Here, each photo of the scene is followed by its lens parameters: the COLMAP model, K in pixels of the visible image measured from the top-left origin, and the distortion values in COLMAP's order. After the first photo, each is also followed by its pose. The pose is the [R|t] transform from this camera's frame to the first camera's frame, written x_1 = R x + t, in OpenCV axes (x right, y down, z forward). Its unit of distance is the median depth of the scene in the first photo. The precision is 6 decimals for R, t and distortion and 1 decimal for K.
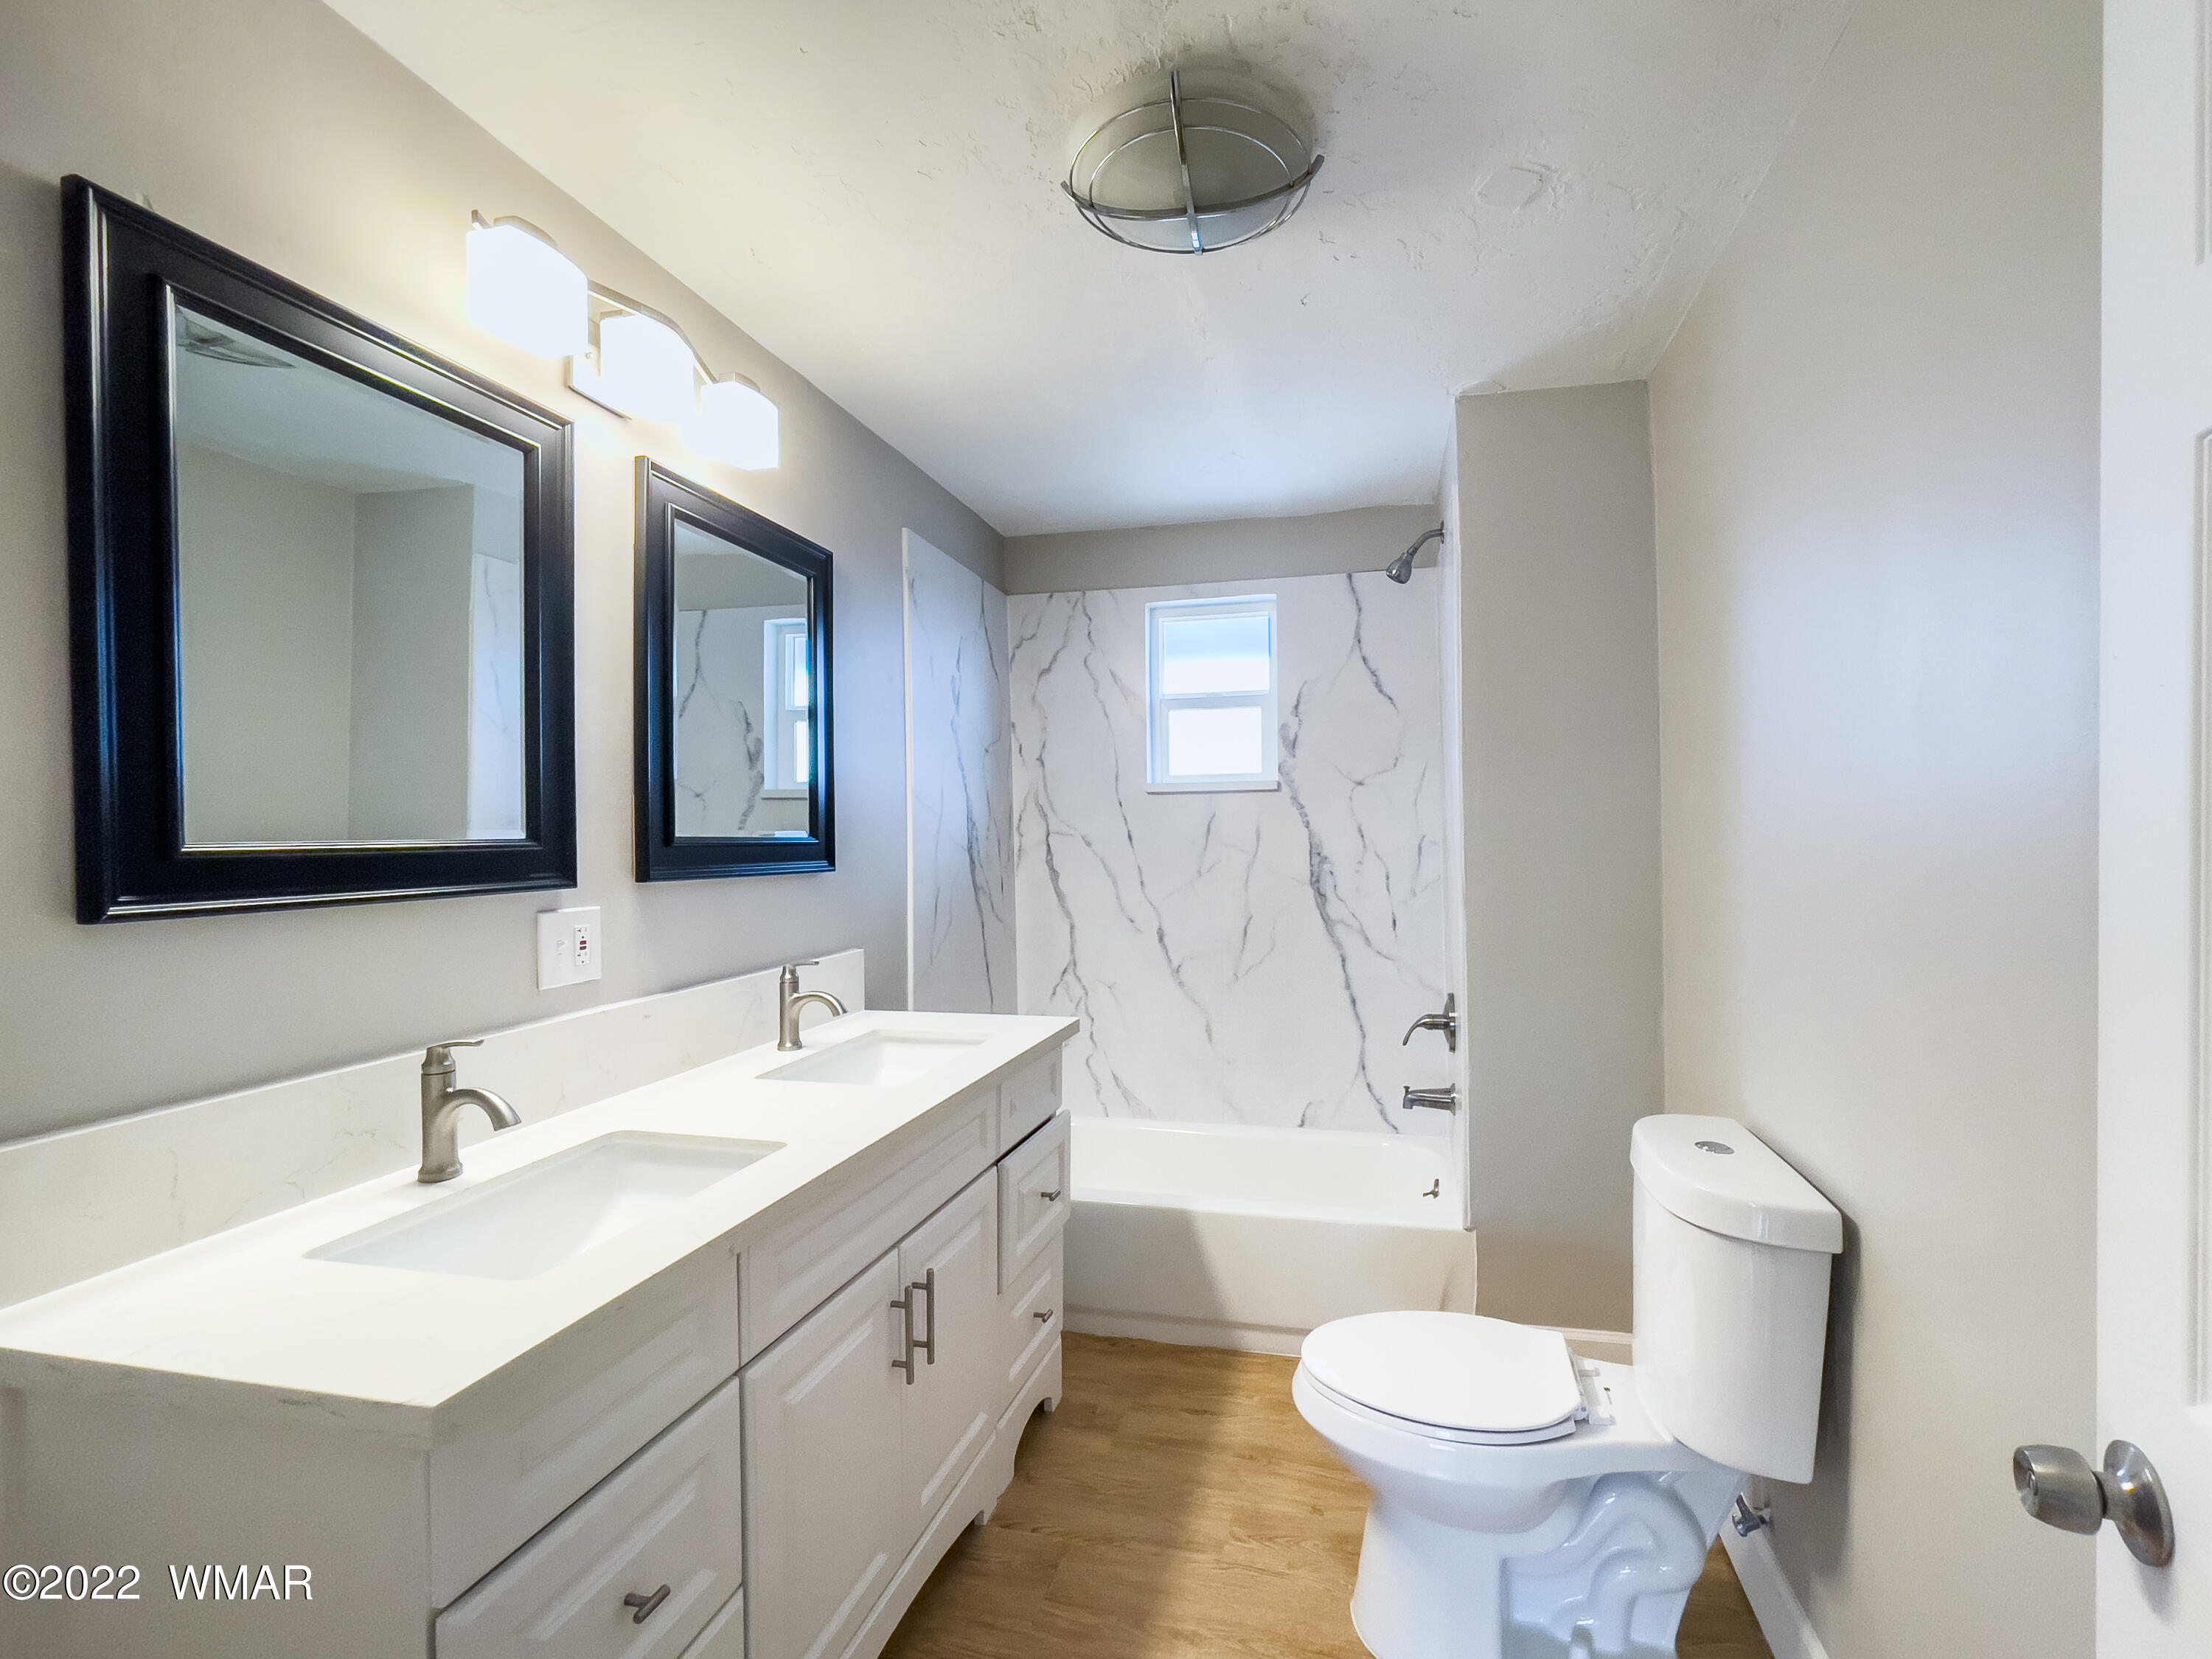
lens RADIAL K [[894.8, 0, 1100.1], [0, 894.8, 835.6], [0, 0, 1]] dist [-0.018983, 0.000791]
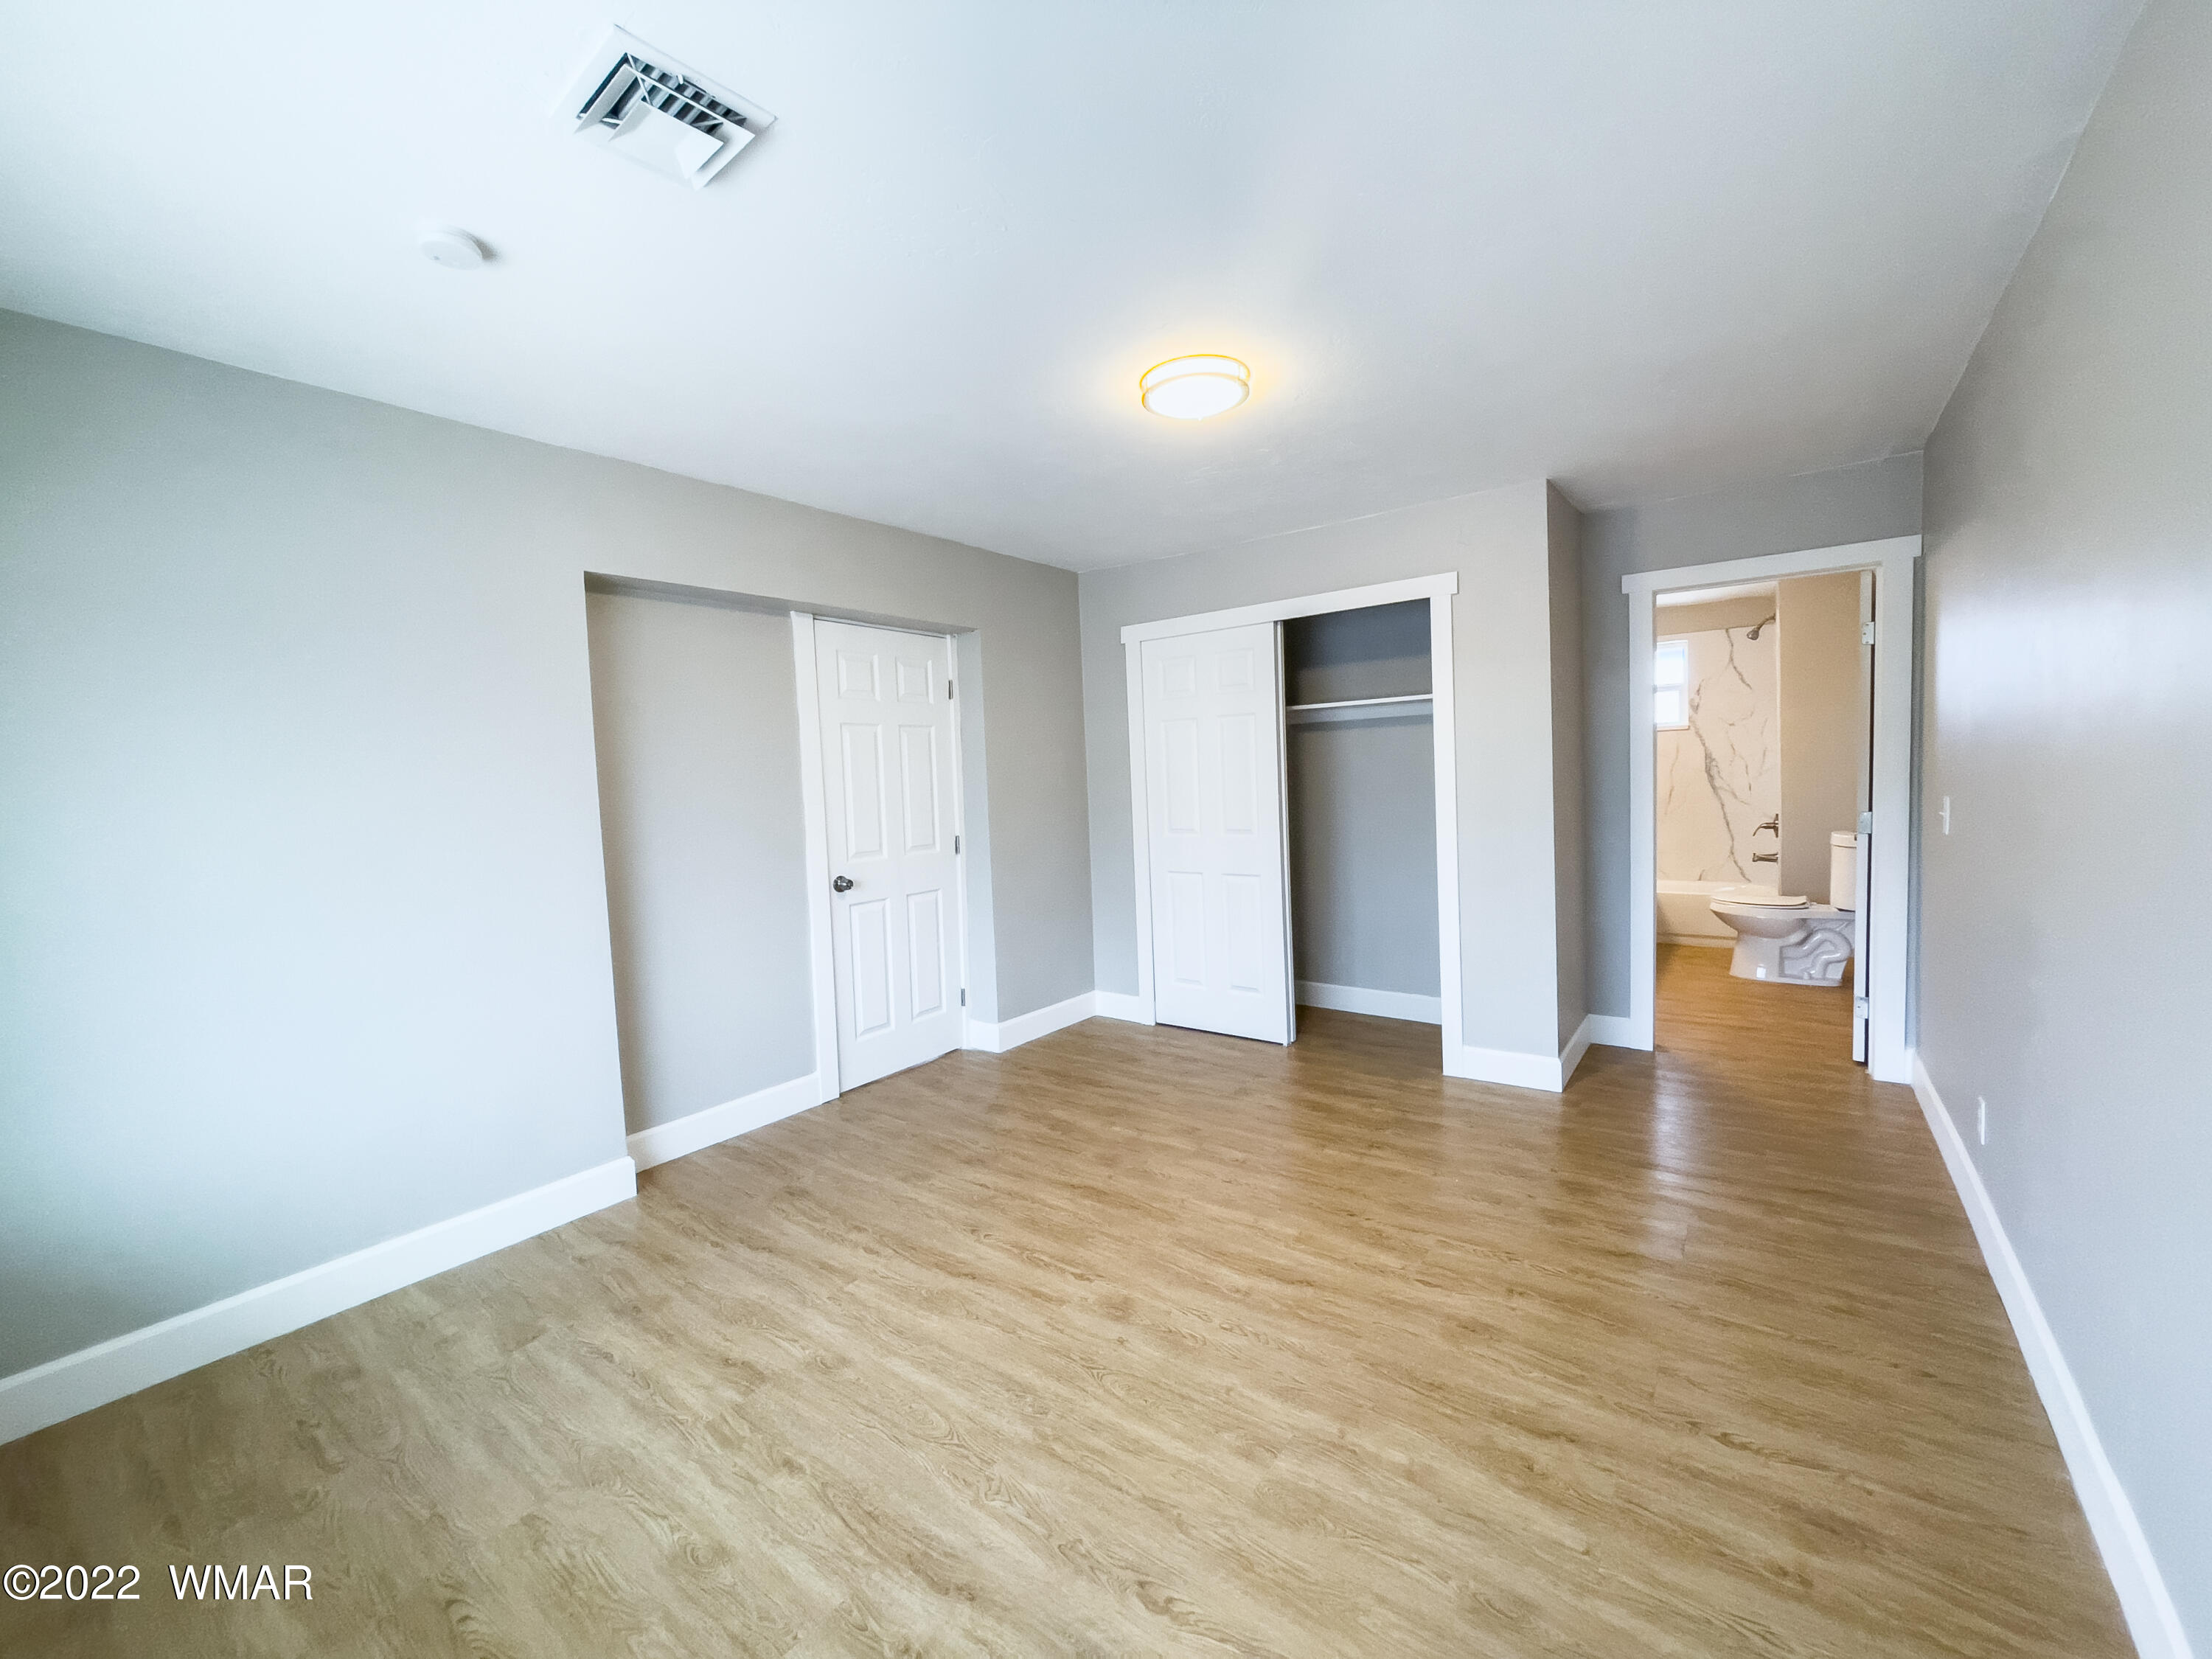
lens RADIAL K [[894.8, 0, 1106.1], [0, 894.8, 825.2], [0, 0, 1]] dist [-0.018983, 0.000791]
pose [[0.950415, -0.009261, -0.310847, -0.496721], [0.028280, 0.997989, 0.056733, 0.020395], [0.309697, -0.062711, 0.948765, -1.560160]]
